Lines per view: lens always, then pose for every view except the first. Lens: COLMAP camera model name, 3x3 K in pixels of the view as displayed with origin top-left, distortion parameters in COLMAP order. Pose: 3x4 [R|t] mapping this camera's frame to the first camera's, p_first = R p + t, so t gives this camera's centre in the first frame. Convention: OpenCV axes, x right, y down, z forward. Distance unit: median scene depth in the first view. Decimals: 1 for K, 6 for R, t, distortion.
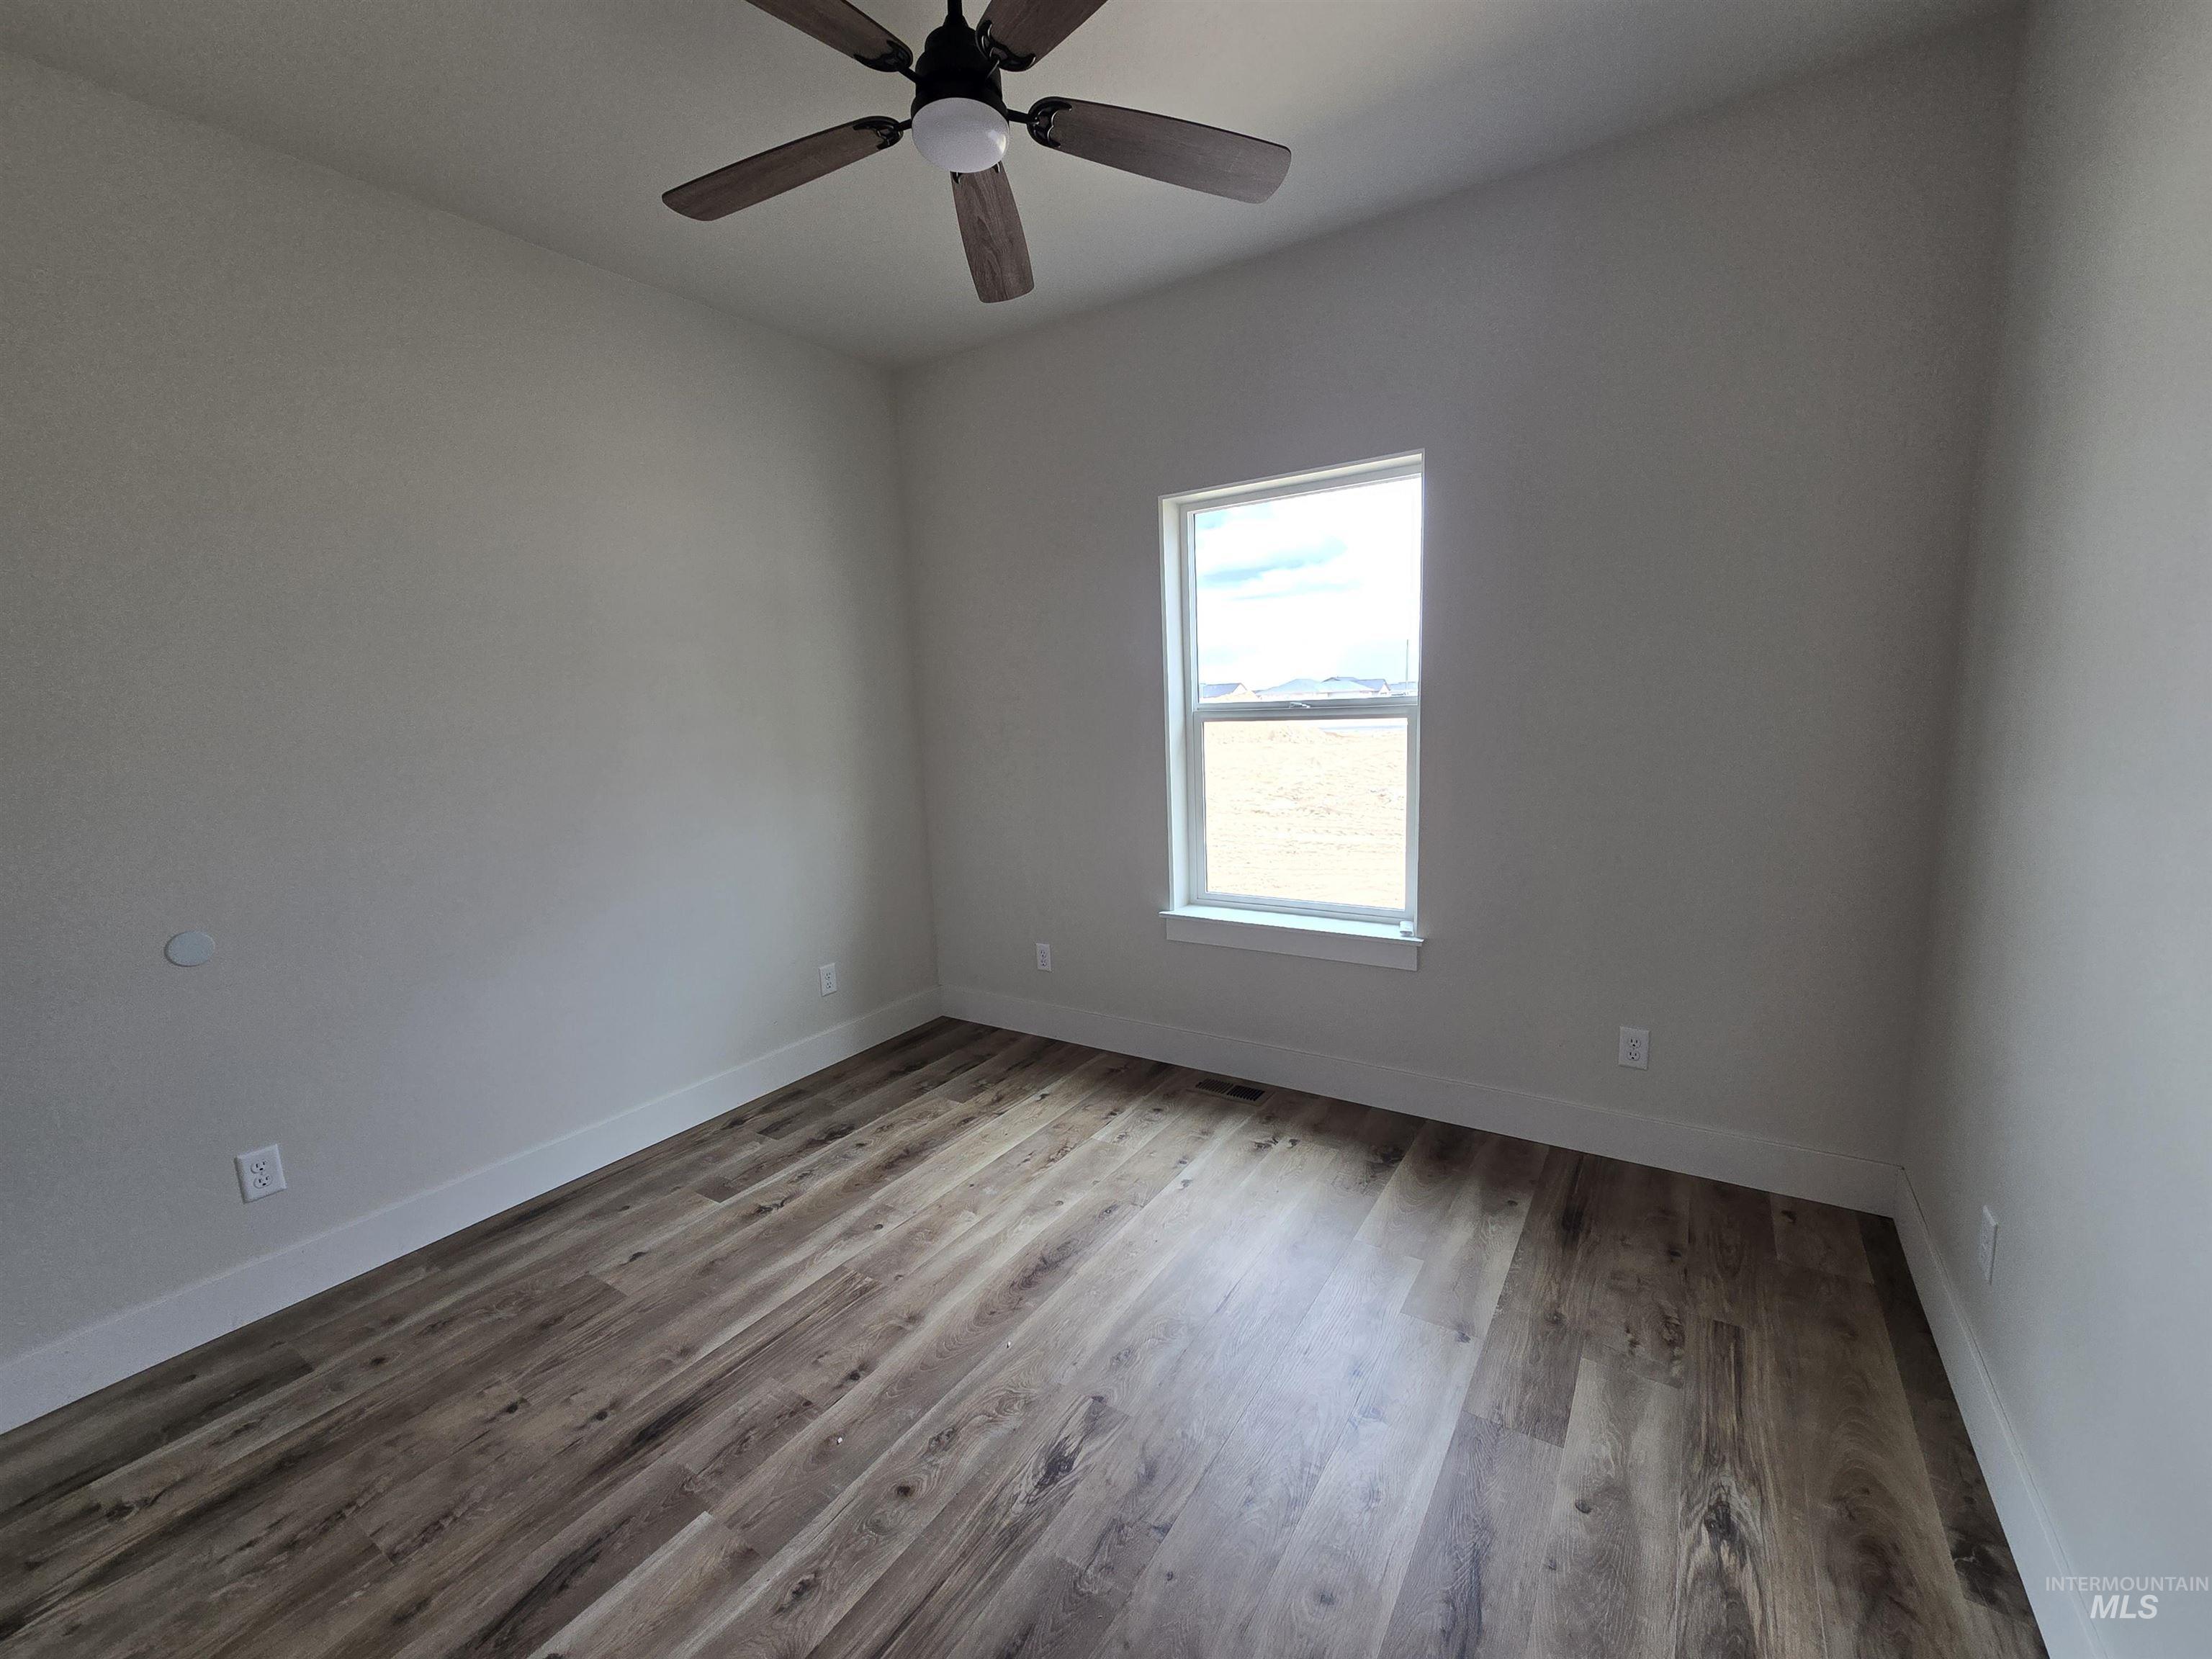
lens RADIAL K [[899.8, 0, 1102.3], [0, 899.8, 841.7], [0, 0, 1]] dist [-0.003313, -0.000195]
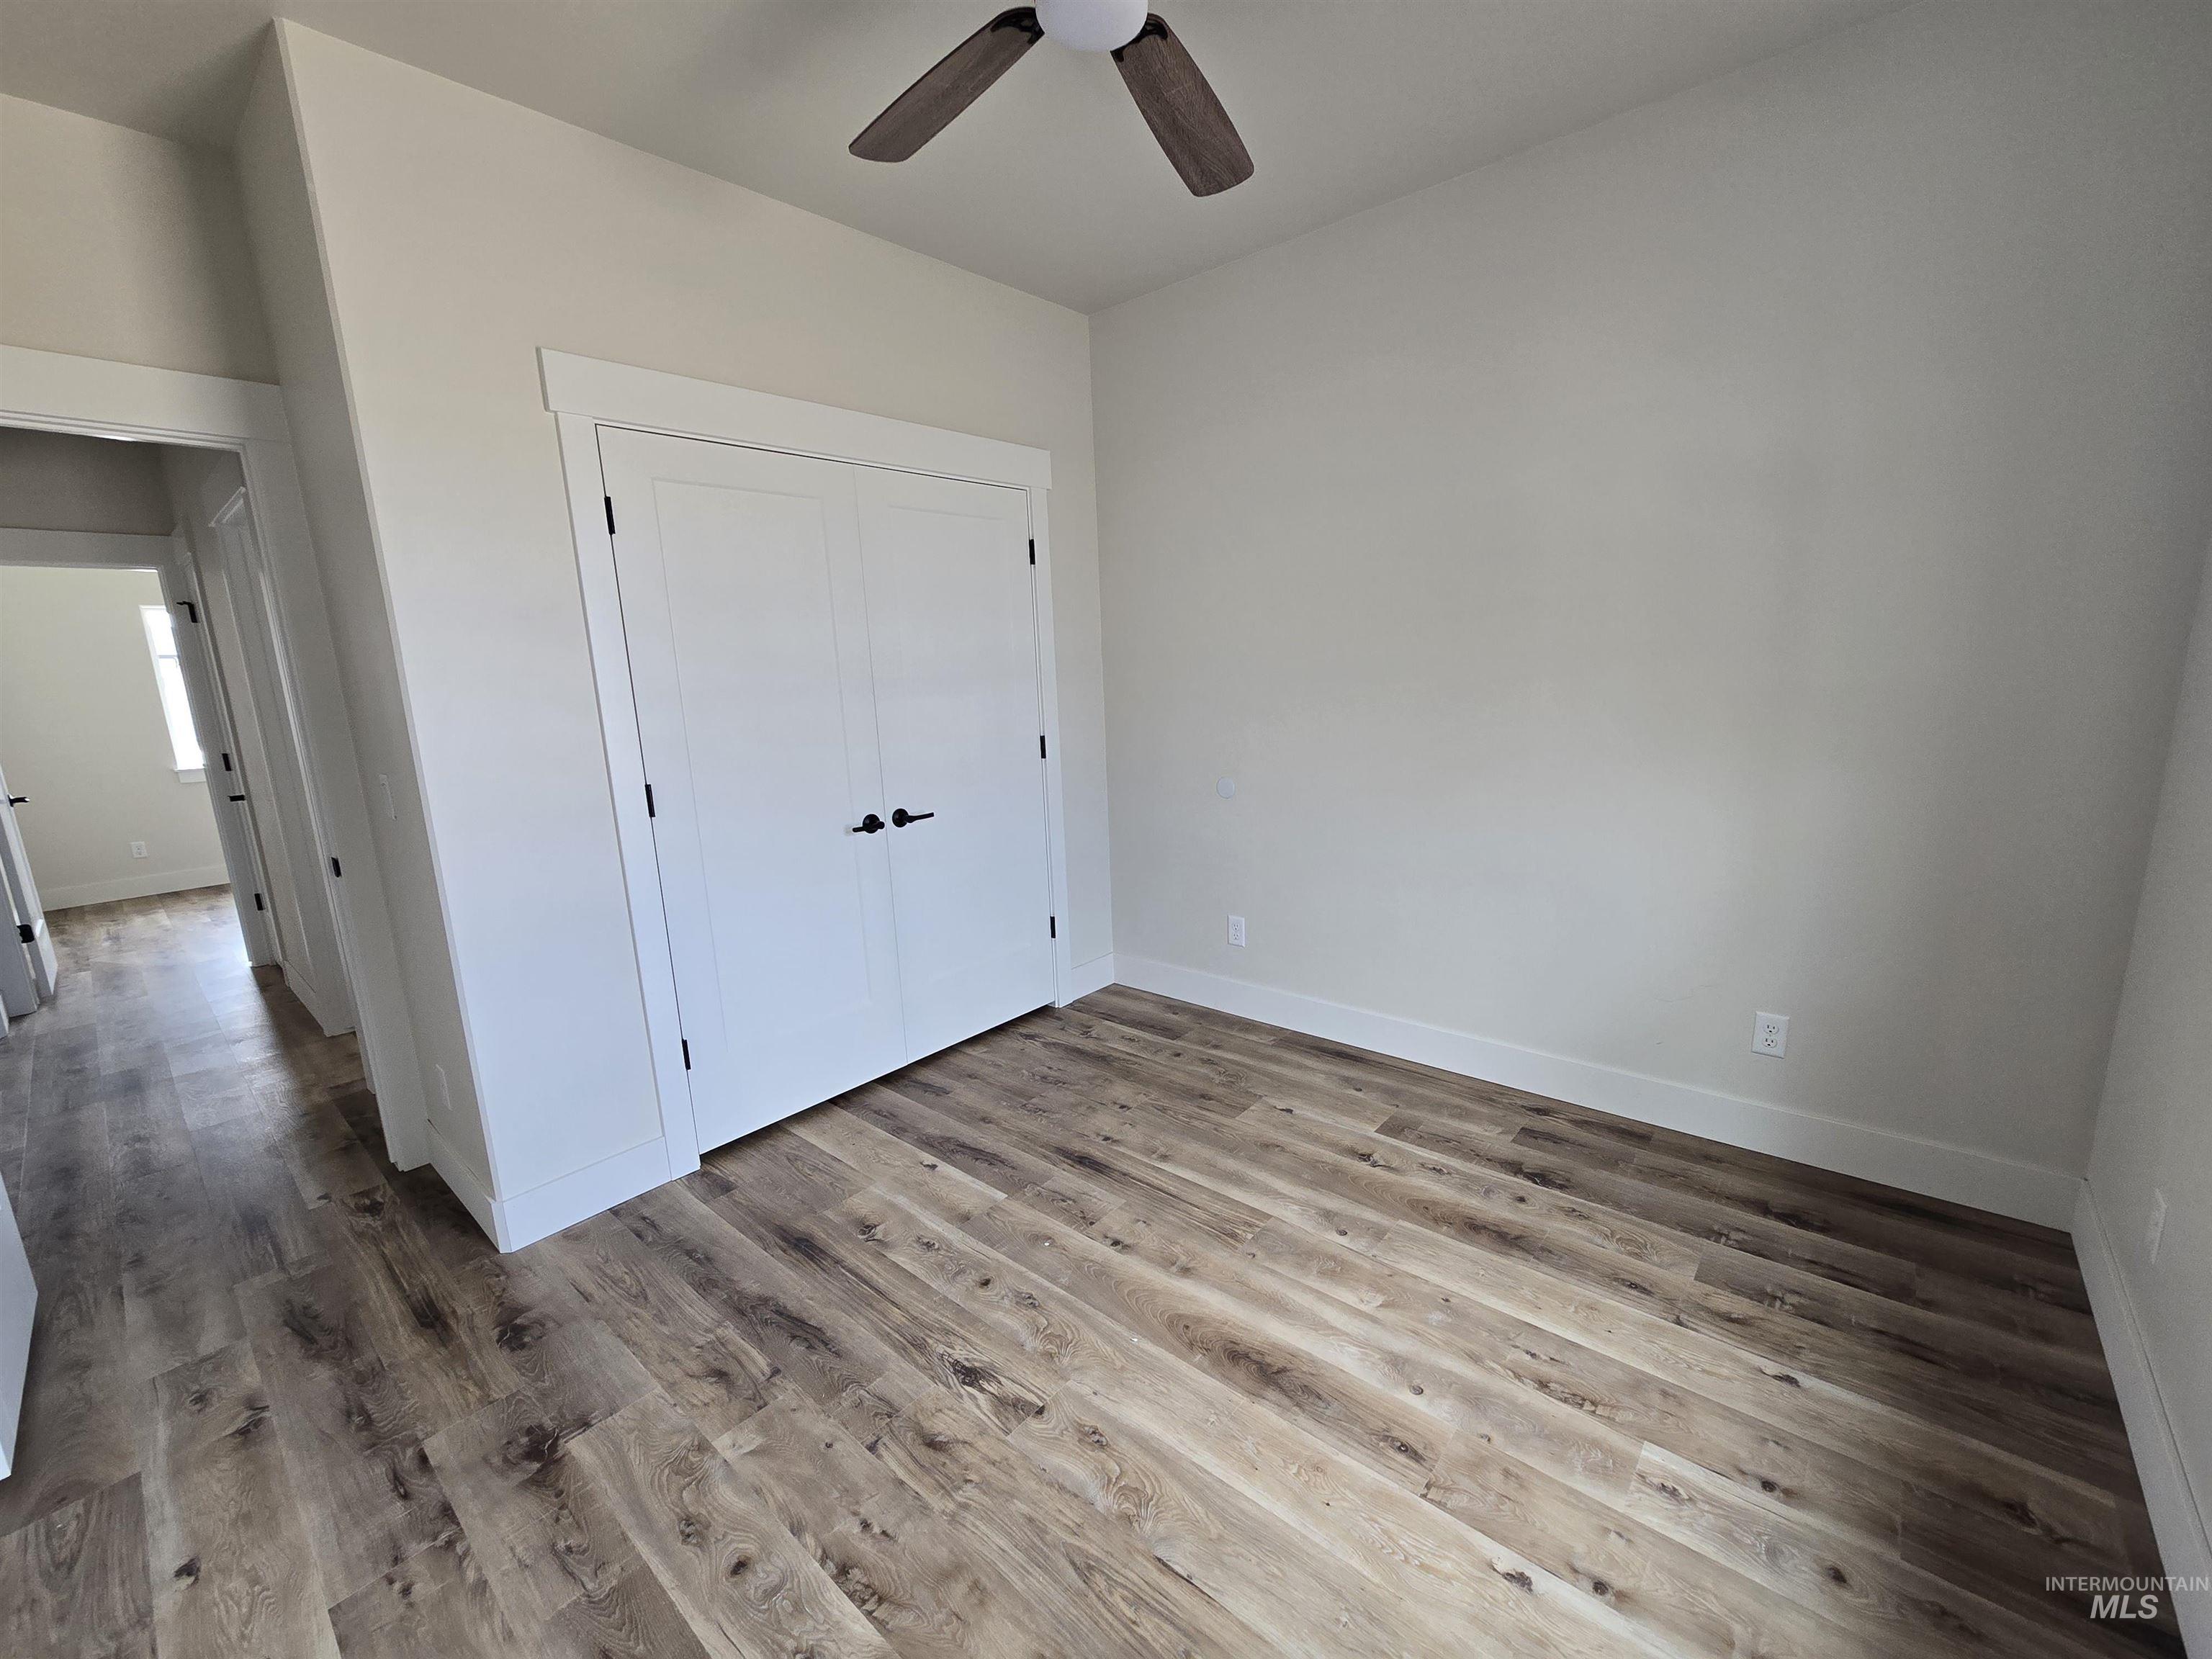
lens RADIAL K [[906.7, 0, 1106.0], [0, 906.7, 840.6], [0, 0, 1]] dist [-0.004574, 0.000664]
pose [[-0.130997, 0.238976, -0.962149, 0.604547], [-0.106433, 0.961512, 0.253309, -0.170314], [0.985653, 0.135587, -0.100520, 0.850442]]
